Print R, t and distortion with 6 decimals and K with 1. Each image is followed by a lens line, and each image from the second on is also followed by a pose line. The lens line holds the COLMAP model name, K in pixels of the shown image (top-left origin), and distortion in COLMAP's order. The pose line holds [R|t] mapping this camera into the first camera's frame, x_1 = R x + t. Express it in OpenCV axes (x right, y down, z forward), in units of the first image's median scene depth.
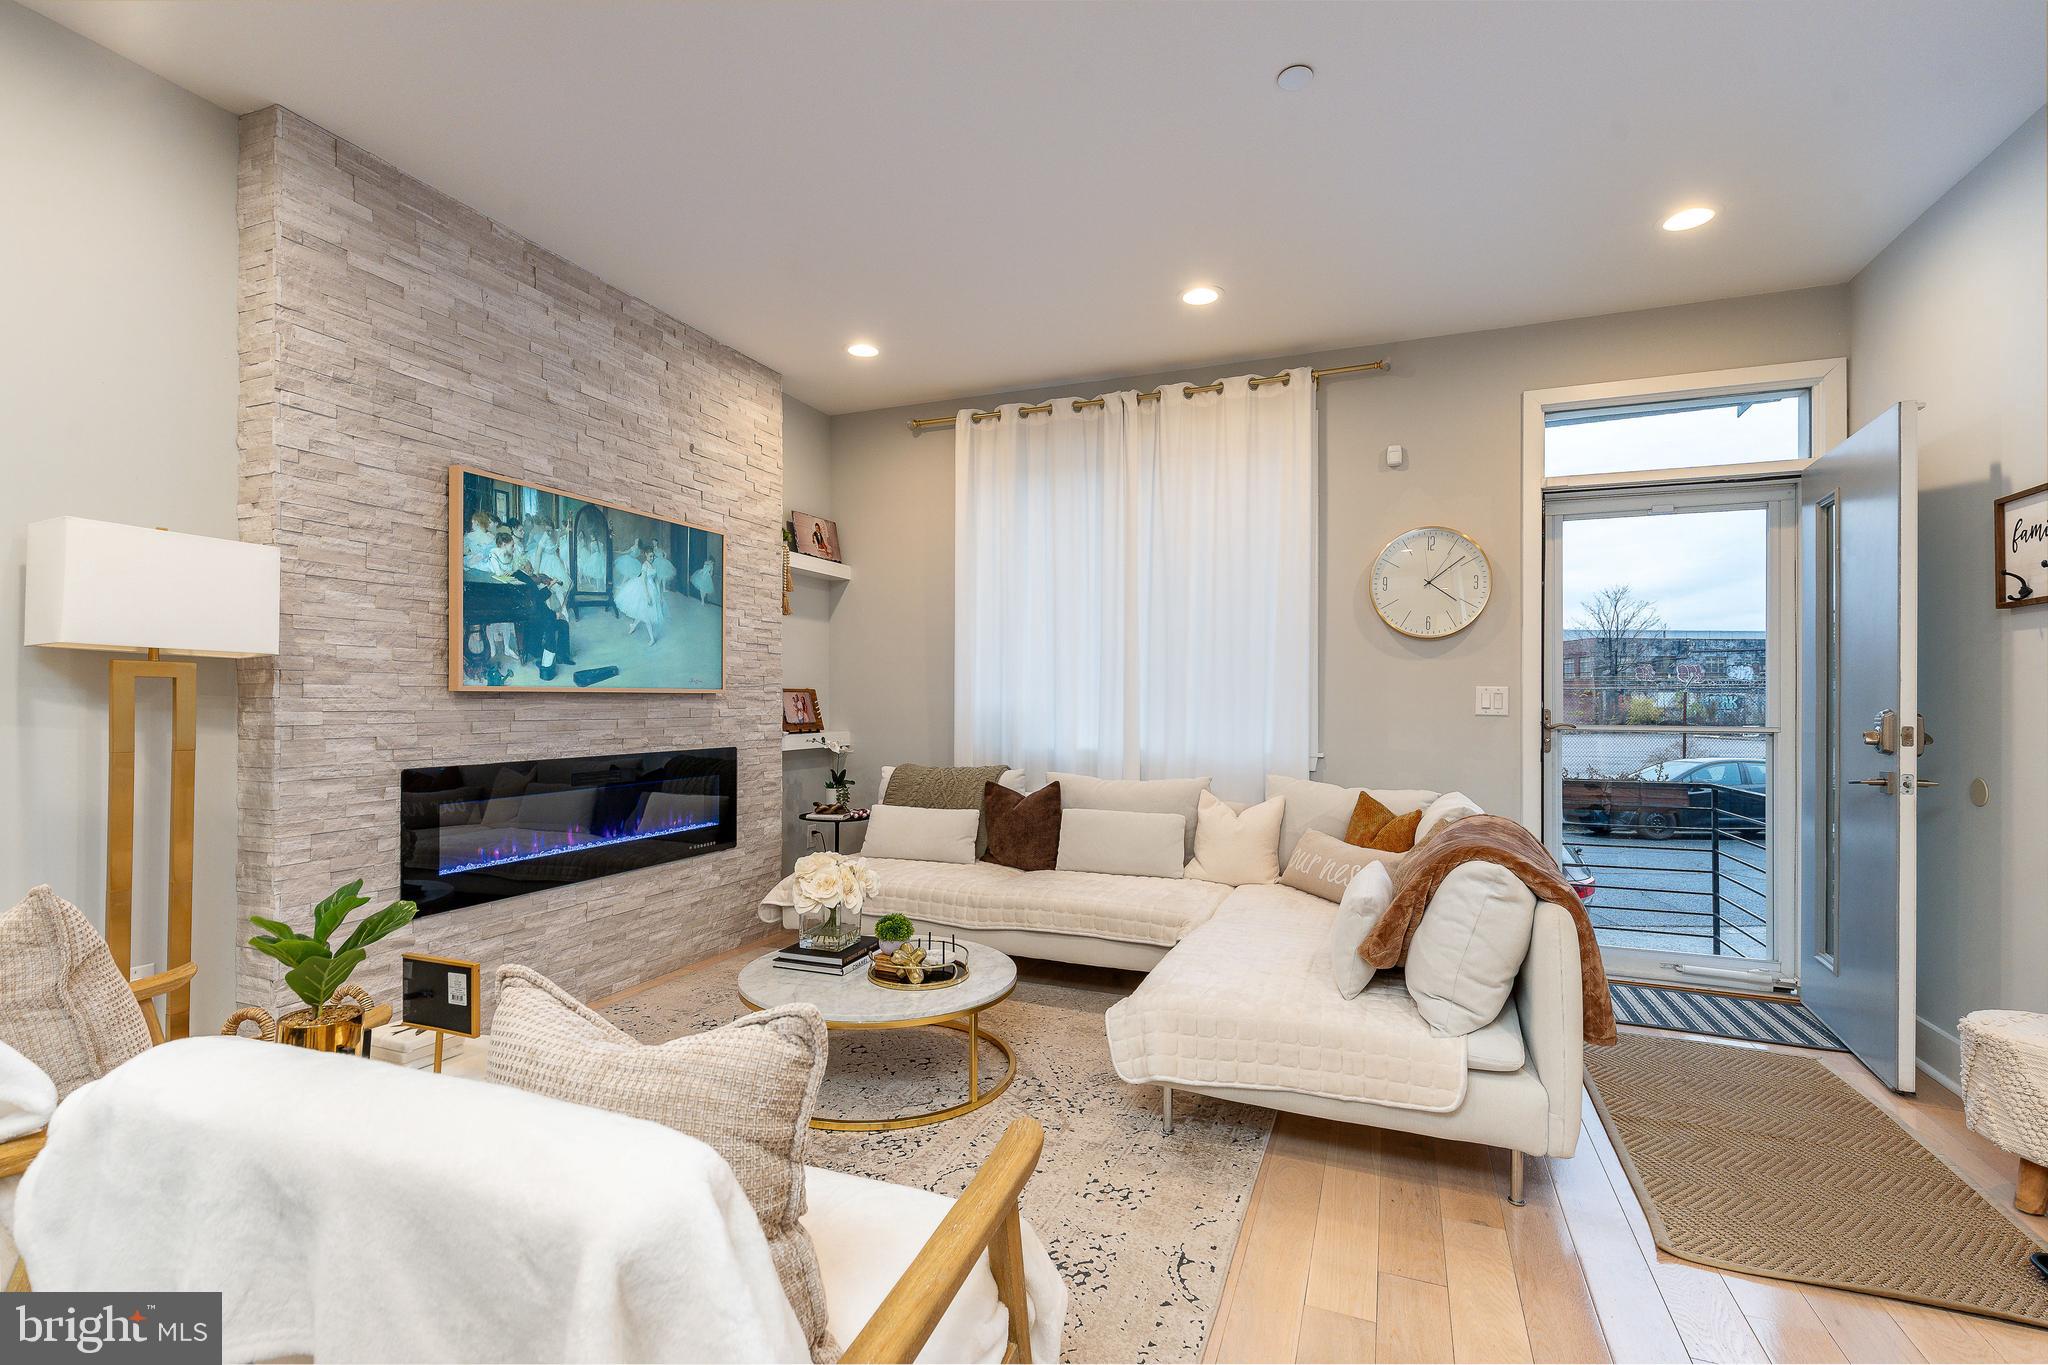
lens RADIAL K [[915.8, 0, 1021.7], [0, 915.8, 676.6], [0, 0, 1]] dist [0.009678, -0.000631]
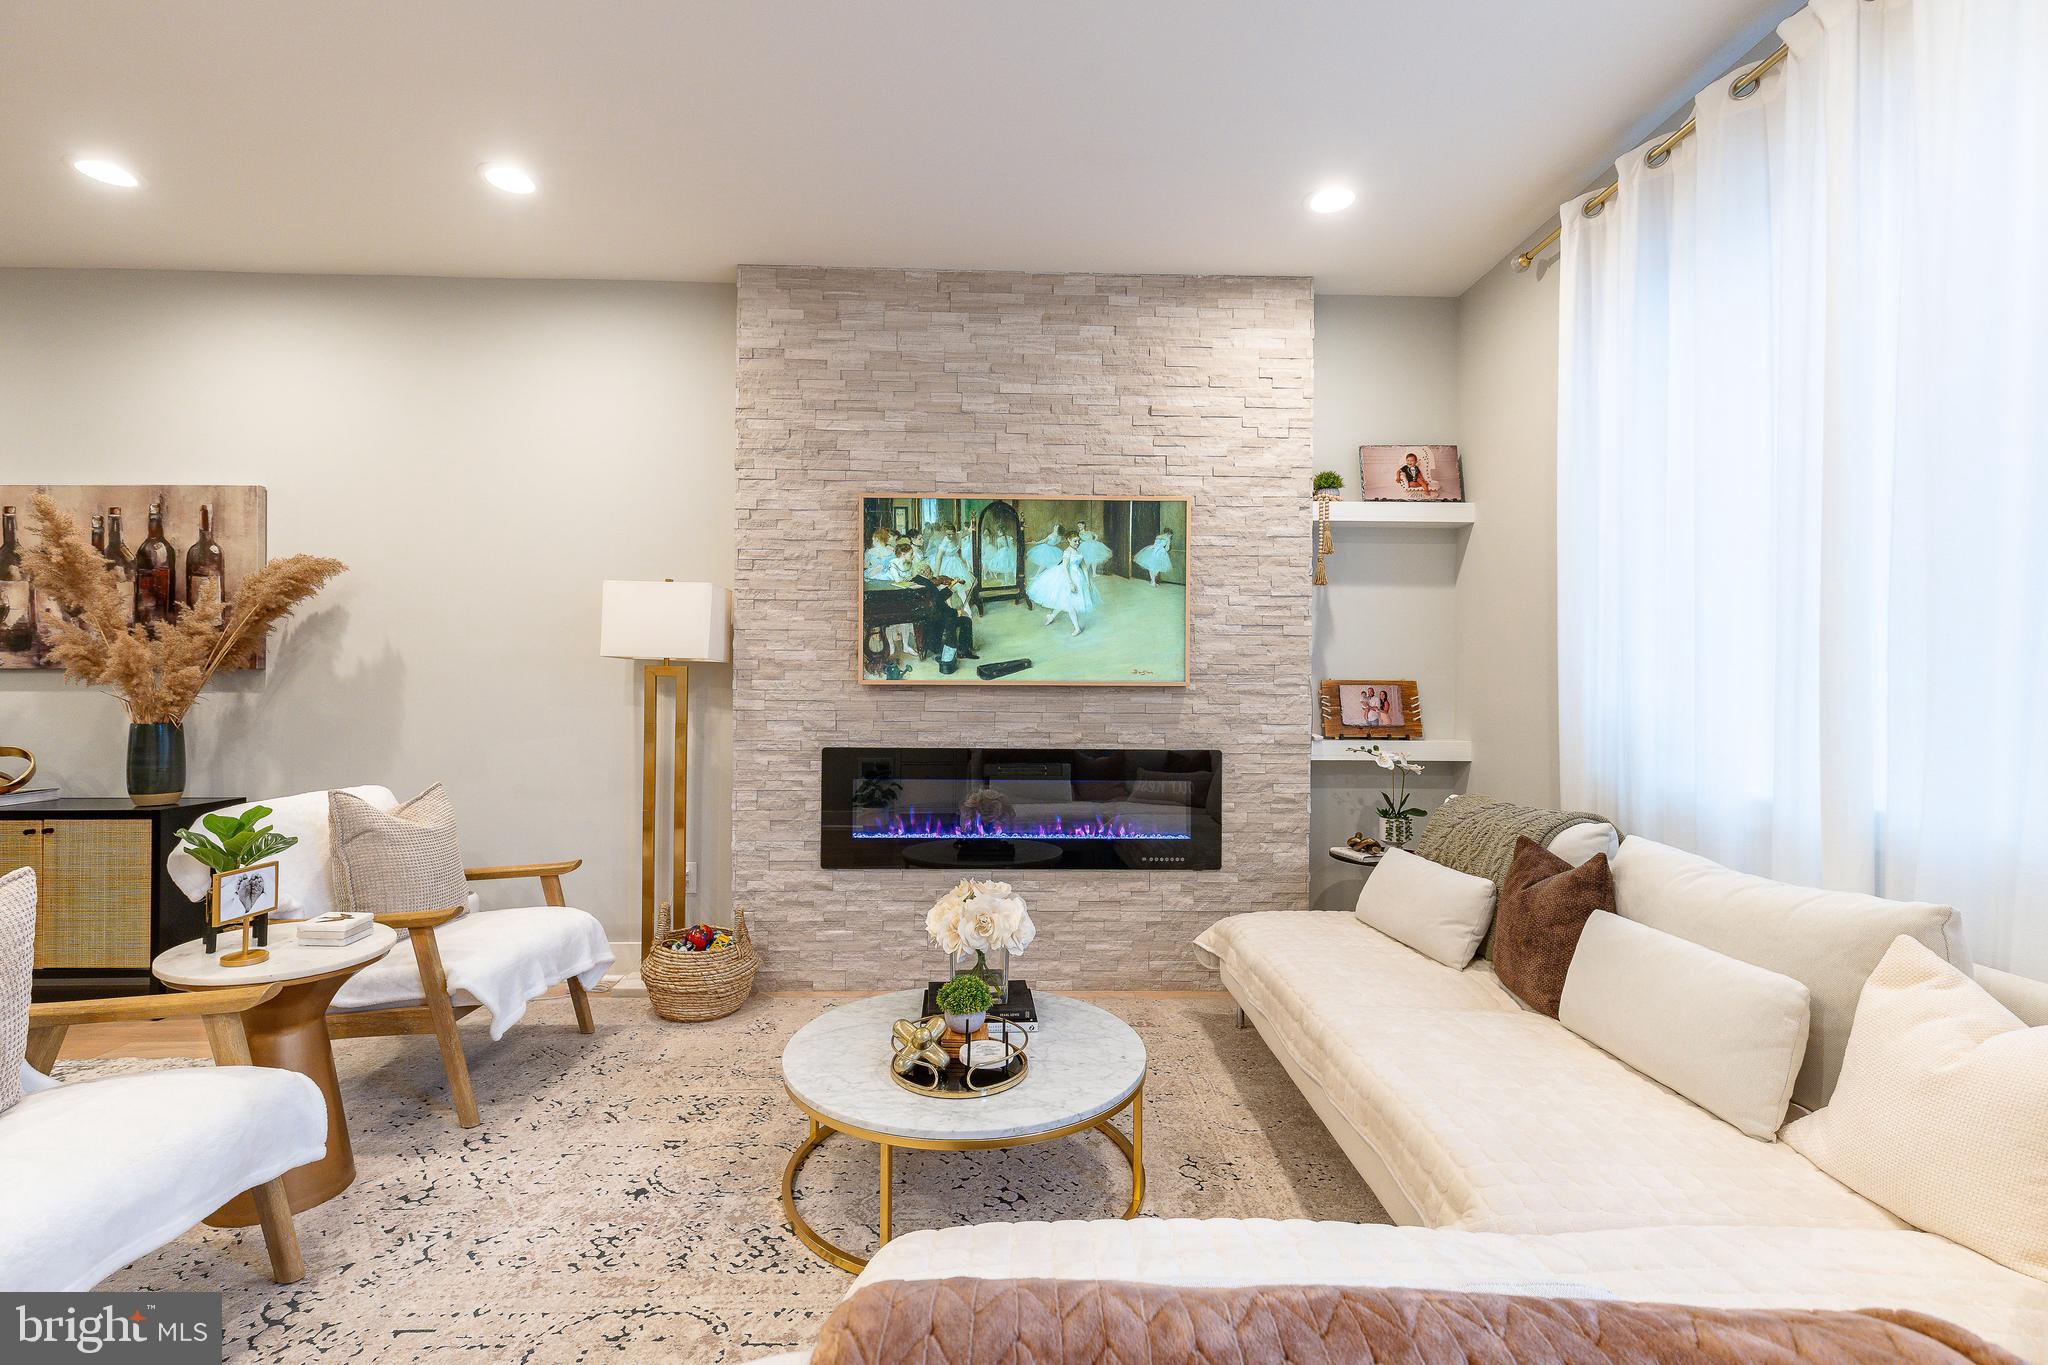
lens RADIAL K [[915.8, 0, 1024.1], [0, 915.8, 681.5], [0, 0, 1]] dist [0.009678, -0.000631]
pose [[0.402885, -0.009835, -0.915198, 0.456155], [0.017356, 0.999845, -0.003104, 0.015944], [0.915086, -0.014634, 0.402993, 0.596025]]
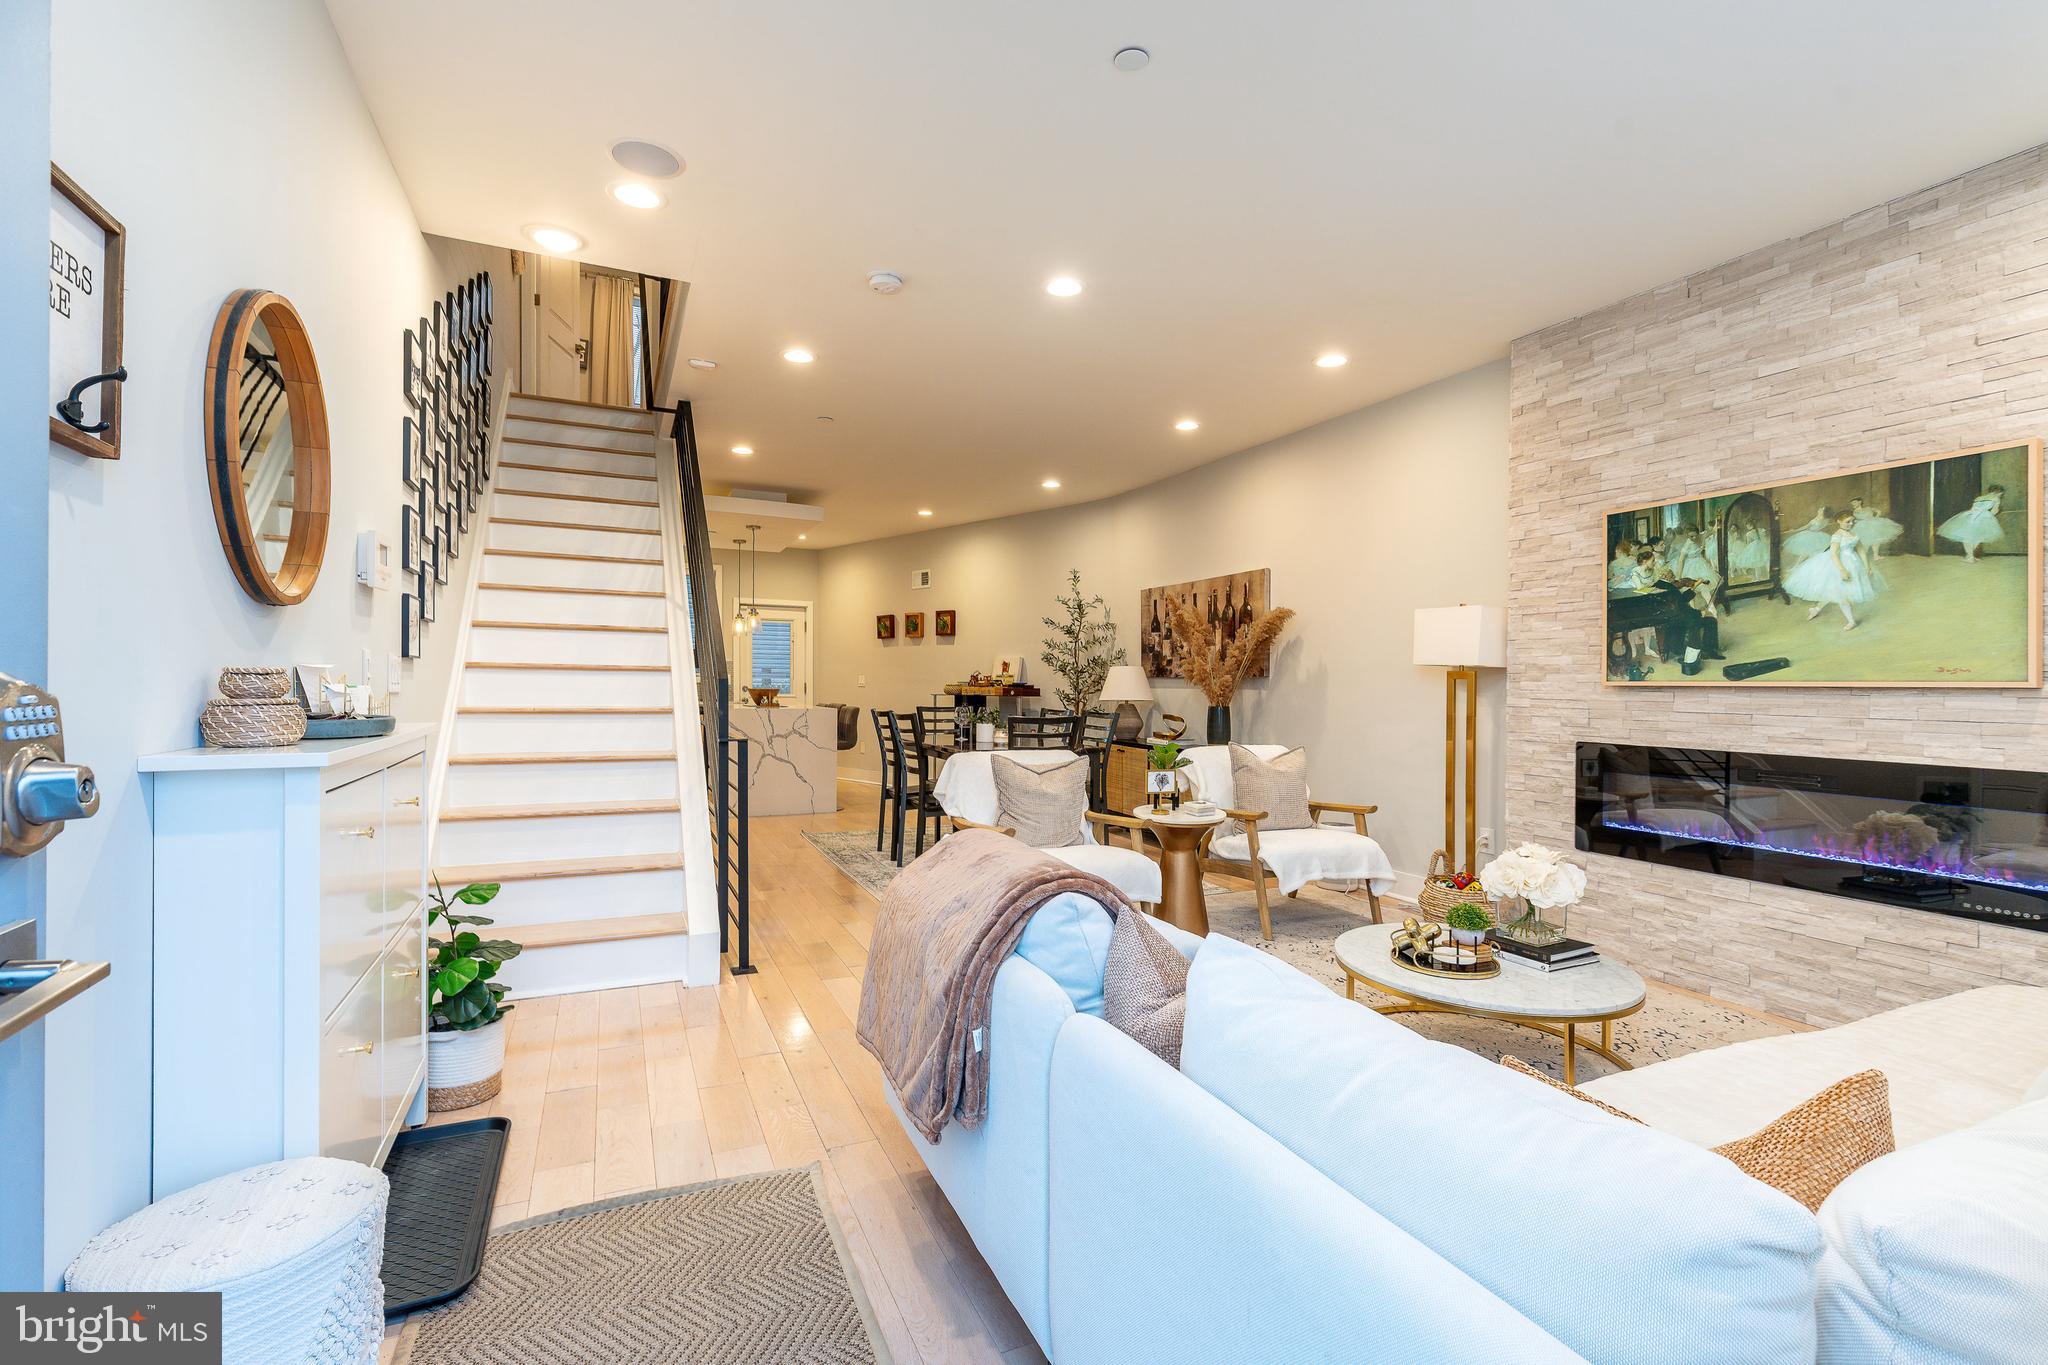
lens RADIAL K [[915.8, 0, 1026.1], [0, 915.8, 664.5], [0, 0, 1]] dist [0.009678, -0.000631]
pose [[-0.683342, -0.027304, -0.729588, 0.739175], [0.003218, 0.999178, -0.040407, 0.029899], [0.730091, -0.029959, -0.682692, 1.070608]]
